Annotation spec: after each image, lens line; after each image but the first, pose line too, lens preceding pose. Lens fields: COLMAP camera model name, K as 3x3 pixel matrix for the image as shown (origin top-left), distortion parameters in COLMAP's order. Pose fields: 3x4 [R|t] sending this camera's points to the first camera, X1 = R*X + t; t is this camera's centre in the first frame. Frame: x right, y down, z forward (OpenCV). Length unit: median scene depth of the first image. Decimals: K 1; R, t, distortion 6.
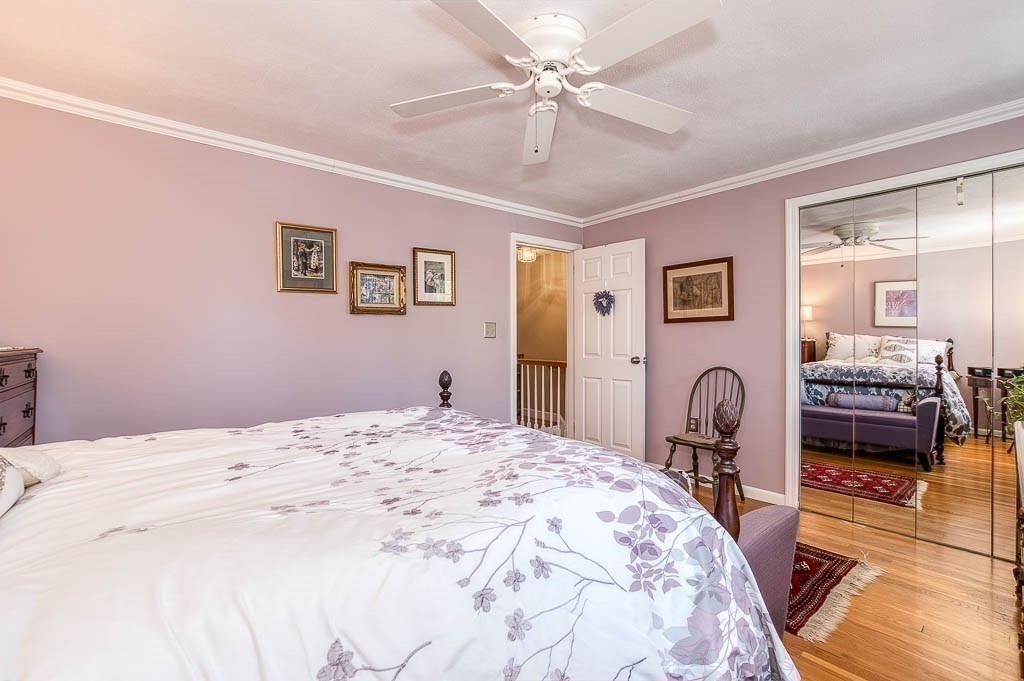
lens RADIAL K [[434.7, 0, 512.0], [0, 434.7, 340.5], [0, 0, 1]] dist [0.000192, 0.000081]
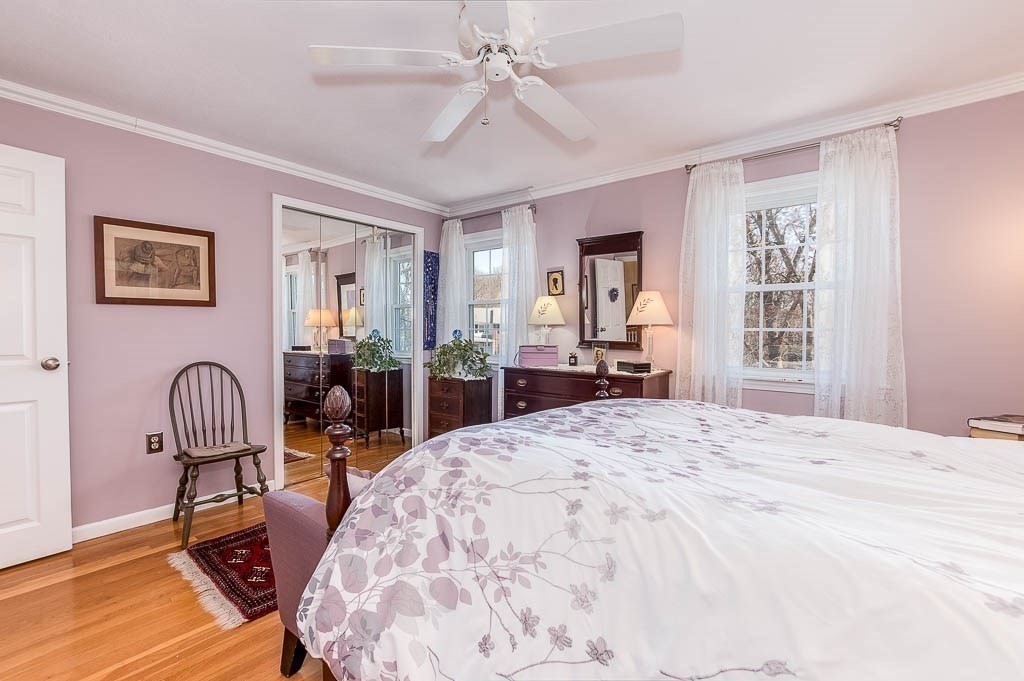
lens RADIAL K [[452.0, 0, 512.6], [0, 452.0, 336.6], [0, 0, 1]] dist [-0.020388, 0.000341]
pose [[-0.176731, -0.018326, 0.984089, -0.462934], [-0.006909, 0.999825, 0.017378, -0.006460], [-0.984235, -0.003728, -0.176827, 0.561677]]
